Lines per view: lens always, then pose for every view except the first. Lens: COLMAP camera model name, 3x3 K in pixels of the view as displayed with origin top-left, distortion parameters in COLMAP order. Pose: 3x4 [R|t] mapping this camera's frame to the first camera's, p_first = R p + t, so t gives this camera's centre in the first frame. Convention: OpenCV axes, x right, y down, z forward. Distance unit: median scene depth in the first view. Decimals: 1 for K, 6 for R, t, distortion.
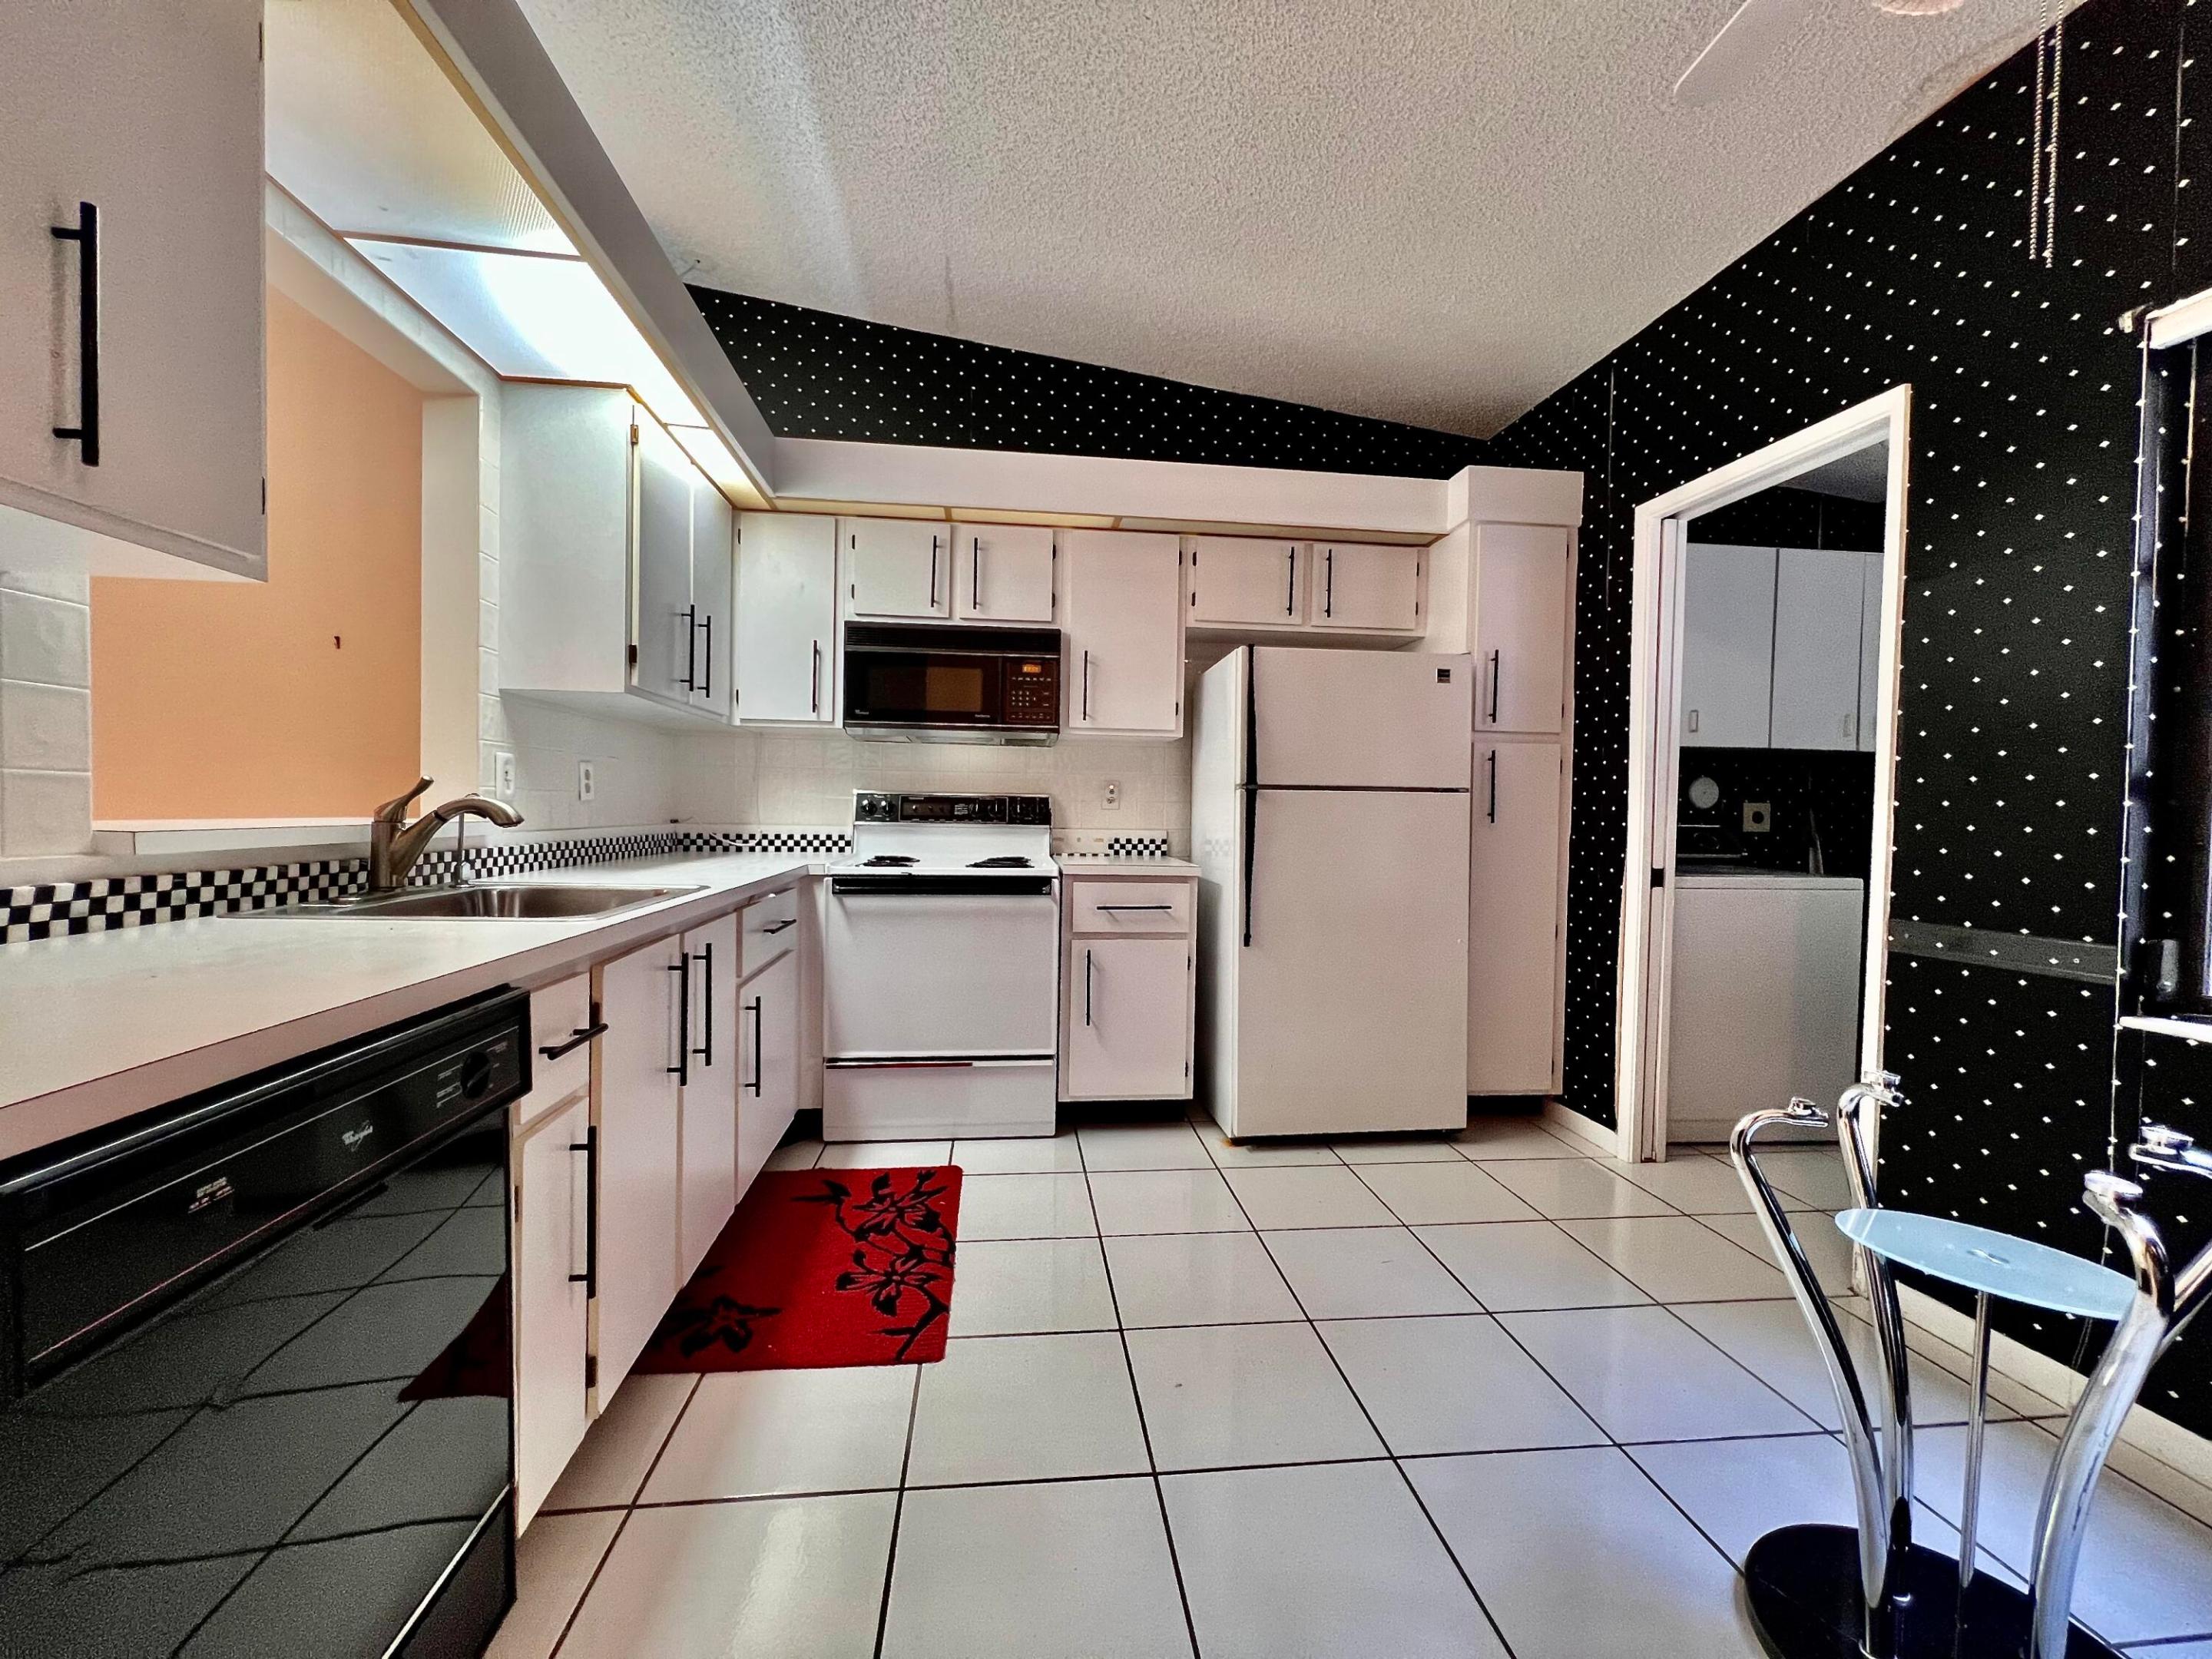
lens RADIAL K [[889.7, 0, 1092.9], [0, 889.7, 827.9], [0, 0, 1]] dist [-0.001601, 0.000495]
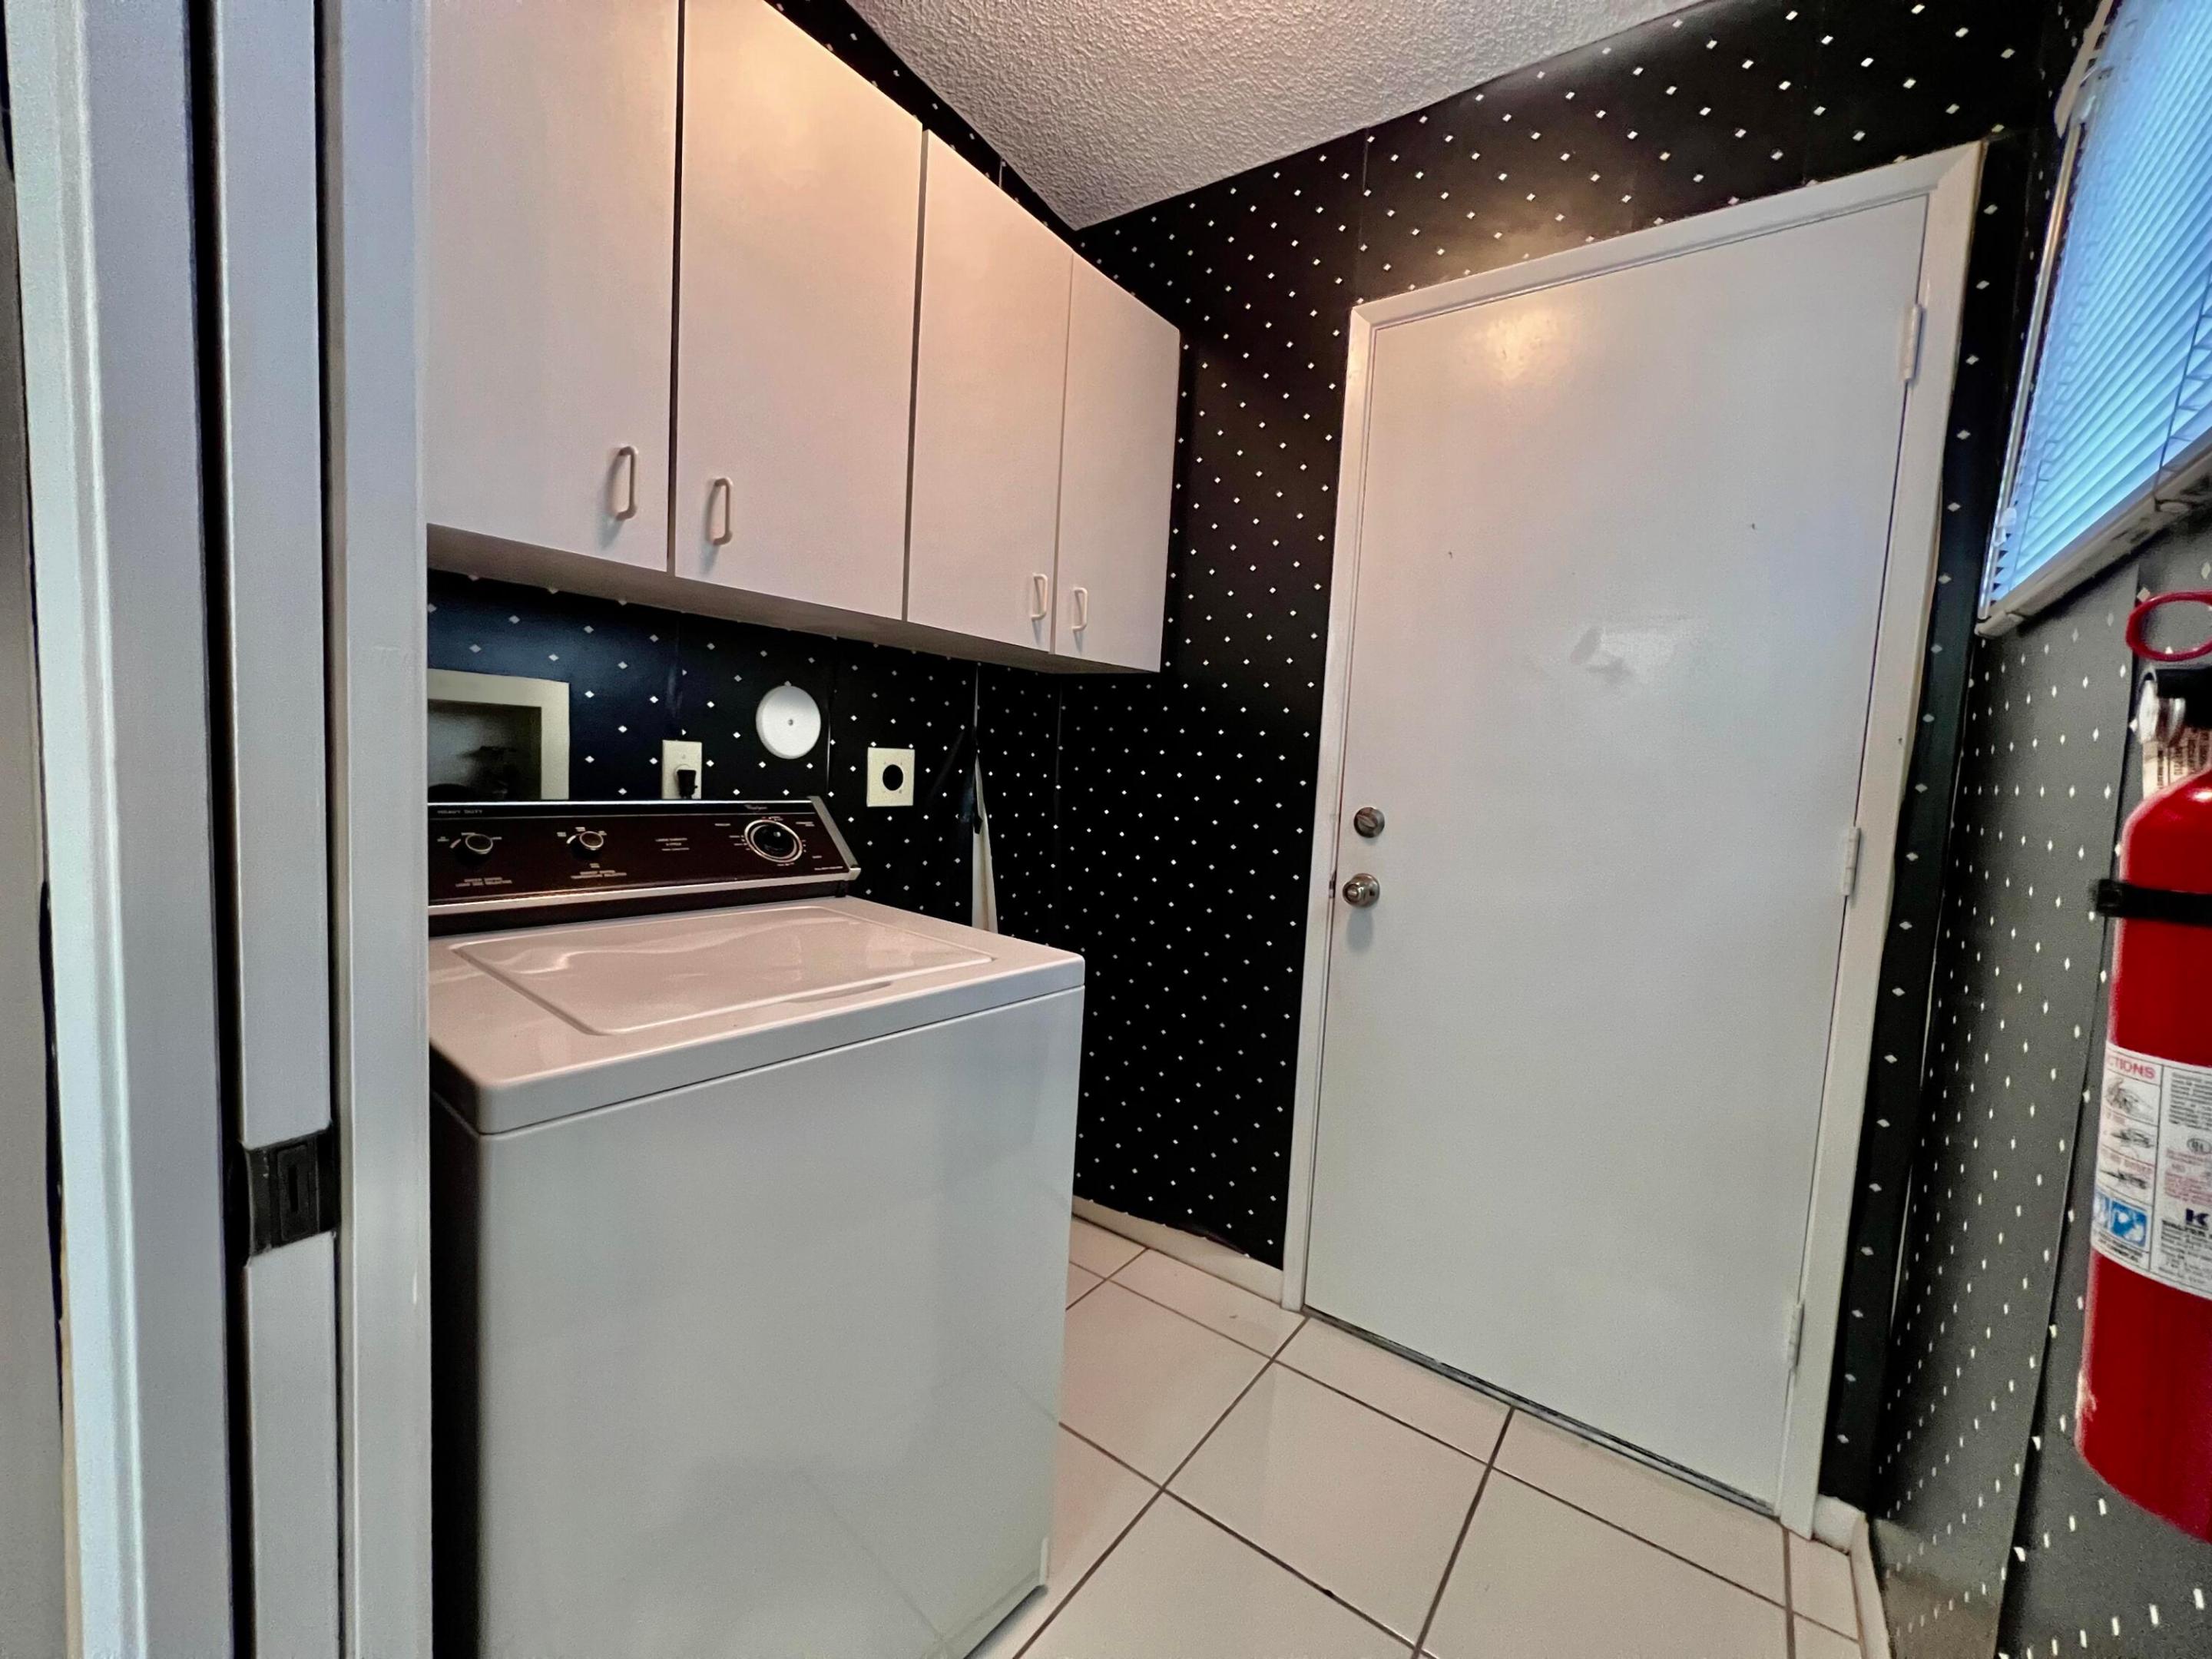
lens RADIAL K [[889.4, 0, 1098.0], [0, 889.4, 830.3], [0, 0, 1]] dist [-0.001041, 0.000331]
pose [[0.679668, -0.042402, 0.732293, 0.568641], [-0.024792, 0.996430, 0.080706, -0.031879], [-0.733101, -0.073008, 0.676190, 0.711914]]
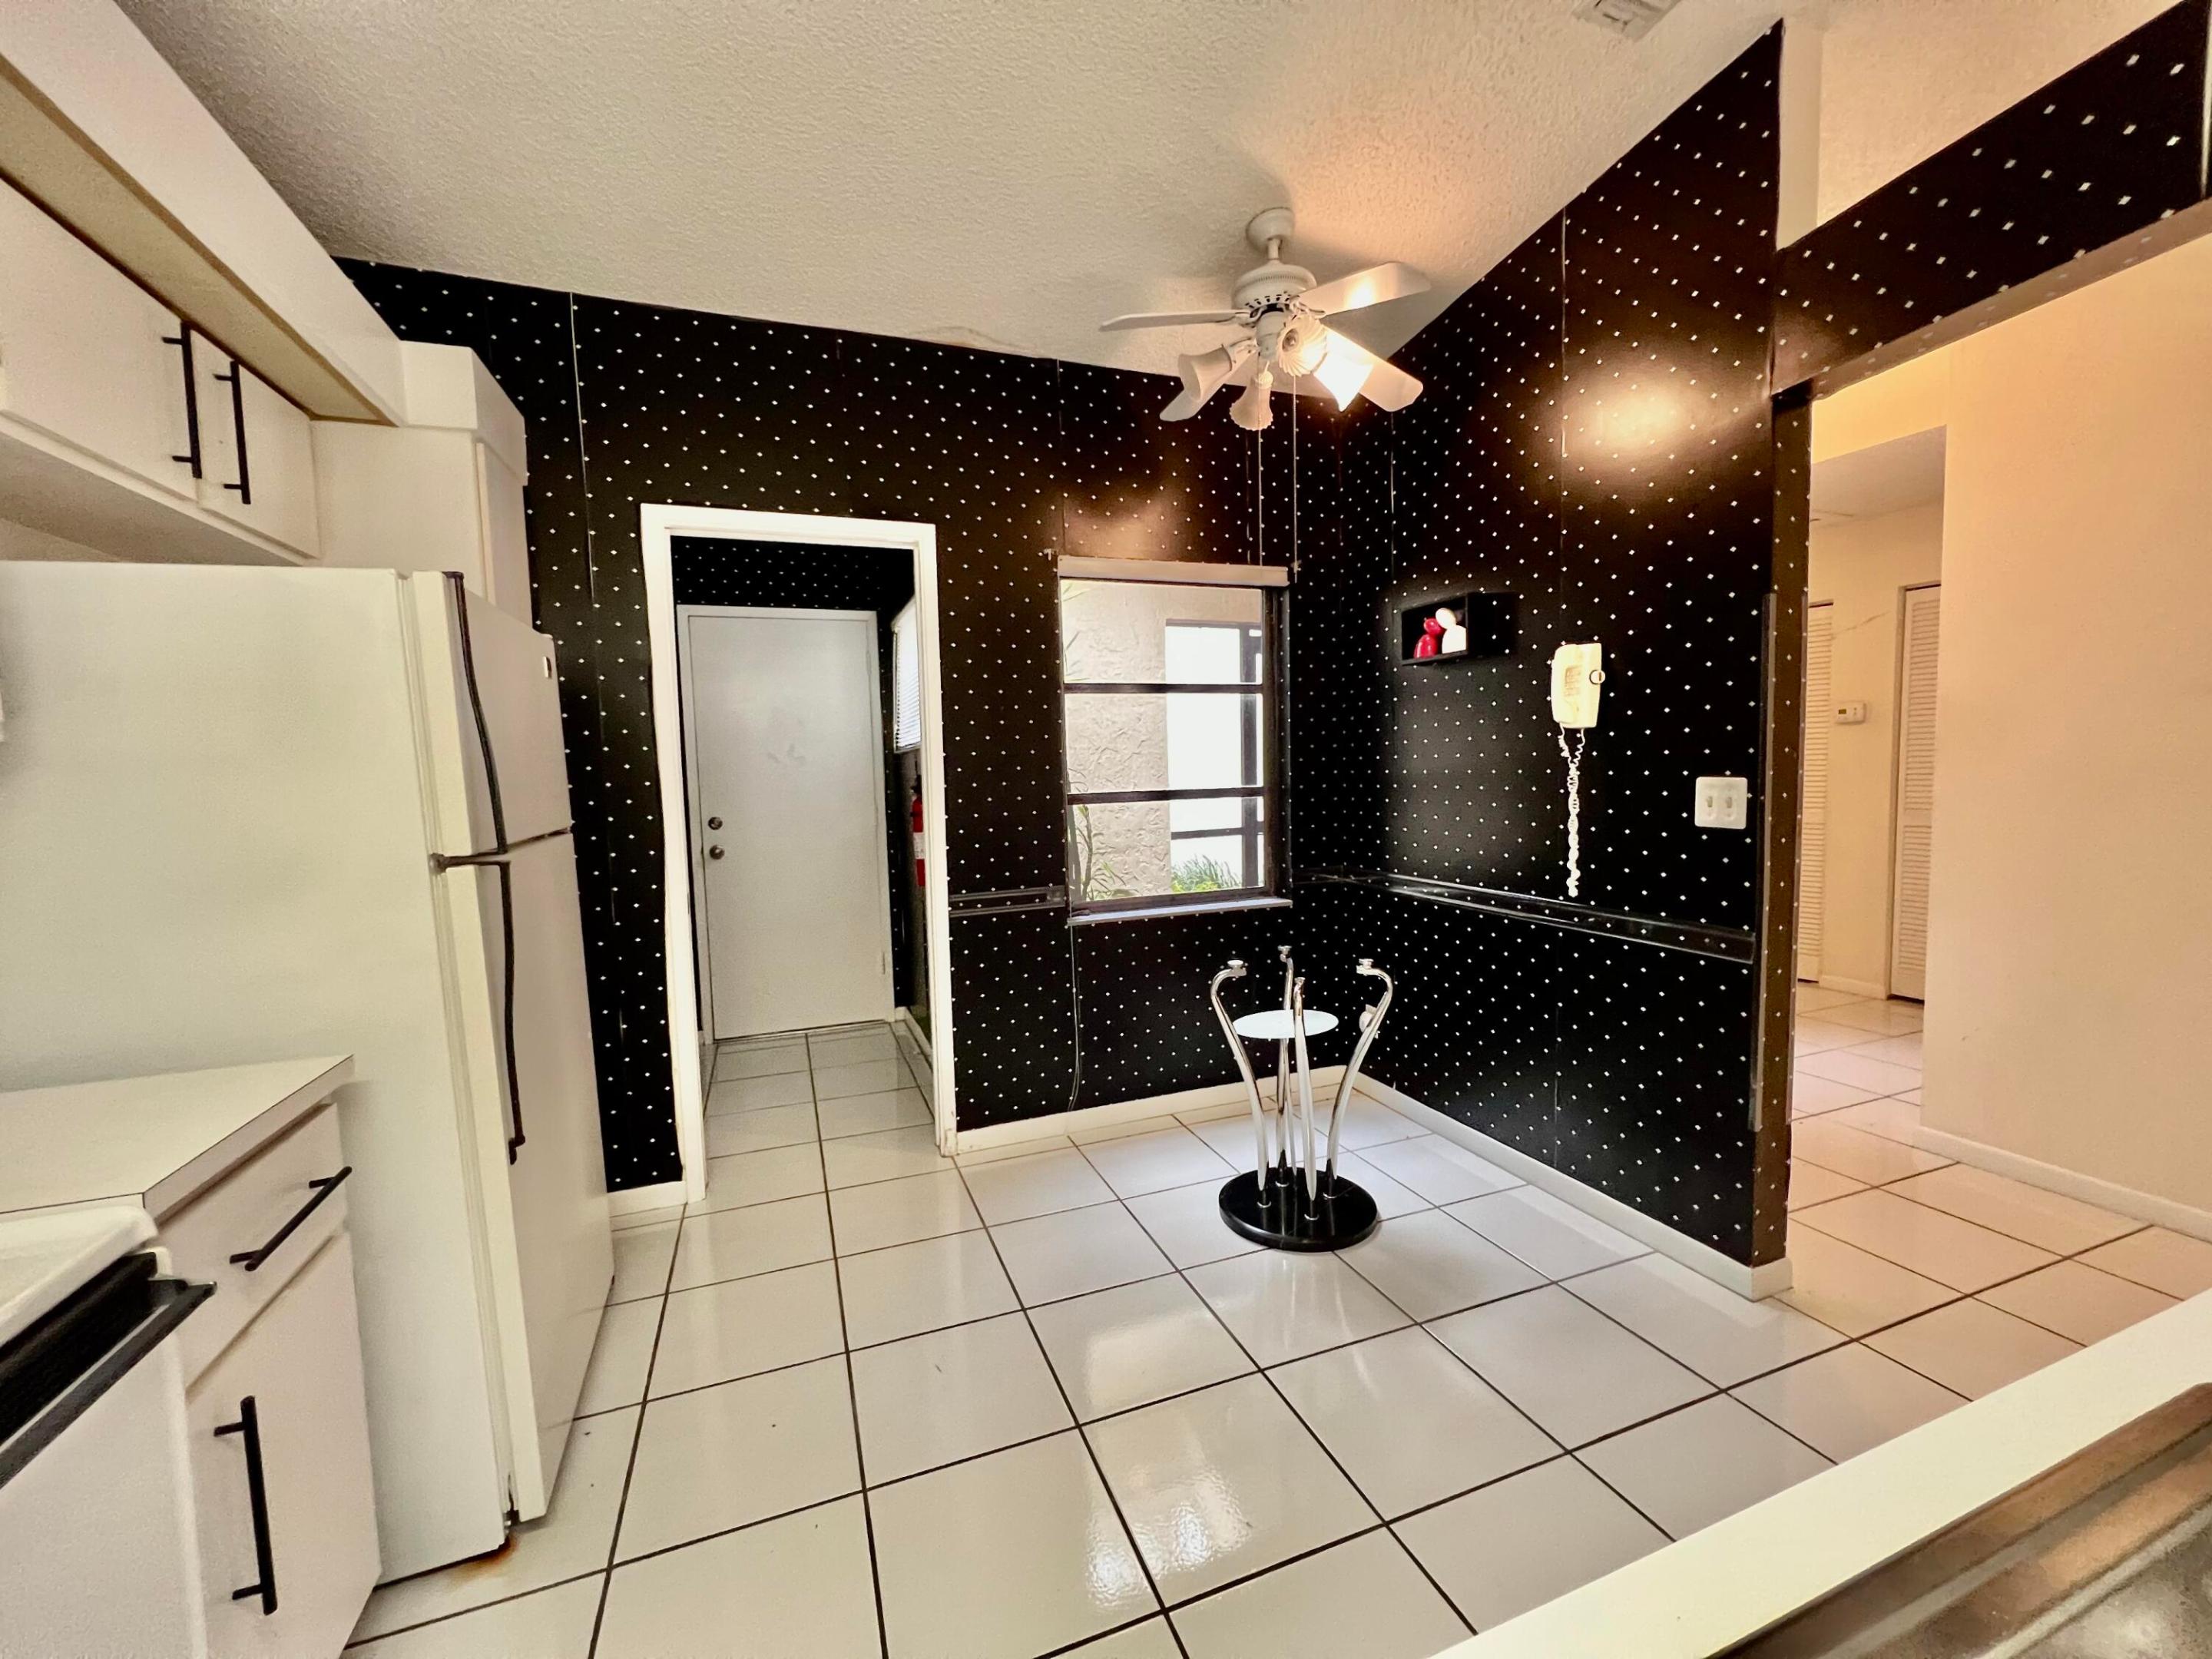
lens RADIAL K [[889.4, 0, 1098.0], [0, 889.4, 830.3], [0, 0, 1]] dist [-0.001041, 0.000331]
pose [[-0.247665, -0.081476, 0.965414, -0.375941], [0.047430, 0.994243, 0.096077, -0.088469], [-0.967684, 0.069585, -0.242375, 0.737130]]
